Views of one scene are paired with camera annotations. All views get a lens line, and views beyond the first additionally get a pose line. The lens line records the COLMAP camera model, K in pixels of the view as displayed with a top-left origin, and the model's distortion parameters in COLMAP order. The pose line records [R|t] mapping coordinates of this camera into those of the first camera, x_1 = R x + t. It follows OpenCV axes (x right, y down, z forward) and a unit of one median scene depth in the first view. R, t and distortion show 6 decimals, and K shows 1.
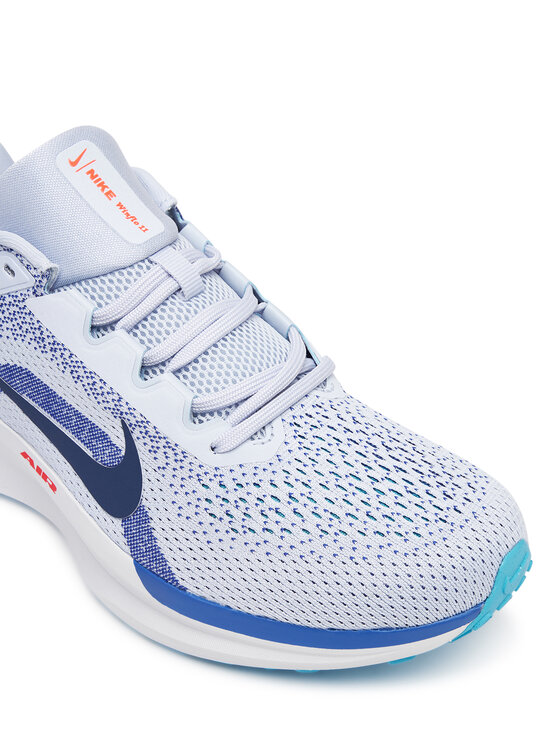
lens RADIAL K [[1353.3, 0, 280.0], [0, 1353.3, 373.0], [0, 0, 1]] dist [-0.033302, -0.062433]
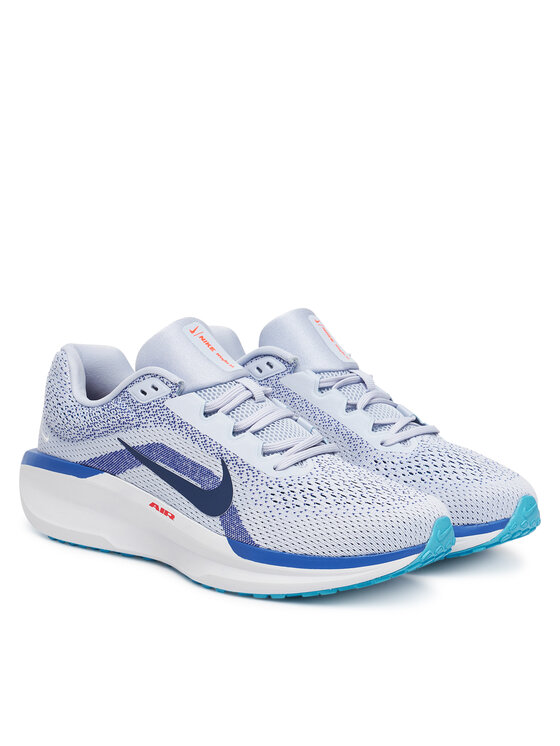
lens RADIAL K [[2229.9, 0, 280.0], [0, 2229.9, 373.0], [0, 0, 1]] dist [0.050401, 0.193182]
pose [[0.998200, 0.018412, 0.057084, -0.213106], [0.005014, 0.922770, -0.385318, 1.076414], [-0.059770, 0.384910, 0.921017, -1.774308]]
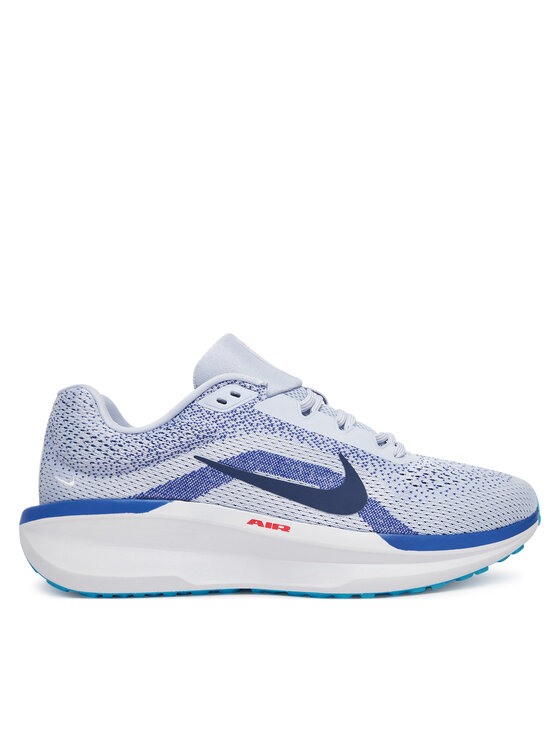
lens RADIAL K [[852.0, 0, 280.0], [0, 852.0, 373.0], [0, 0, 1]] dist [-0.098116, -0.004033]
pose [[0.756370, 0.035905, 0.653158, -0.866907], [0.380319, 0.788255, -0.483747, 0.438184], [-0.532224, 0.614300, 0.582557, 0.379170]]
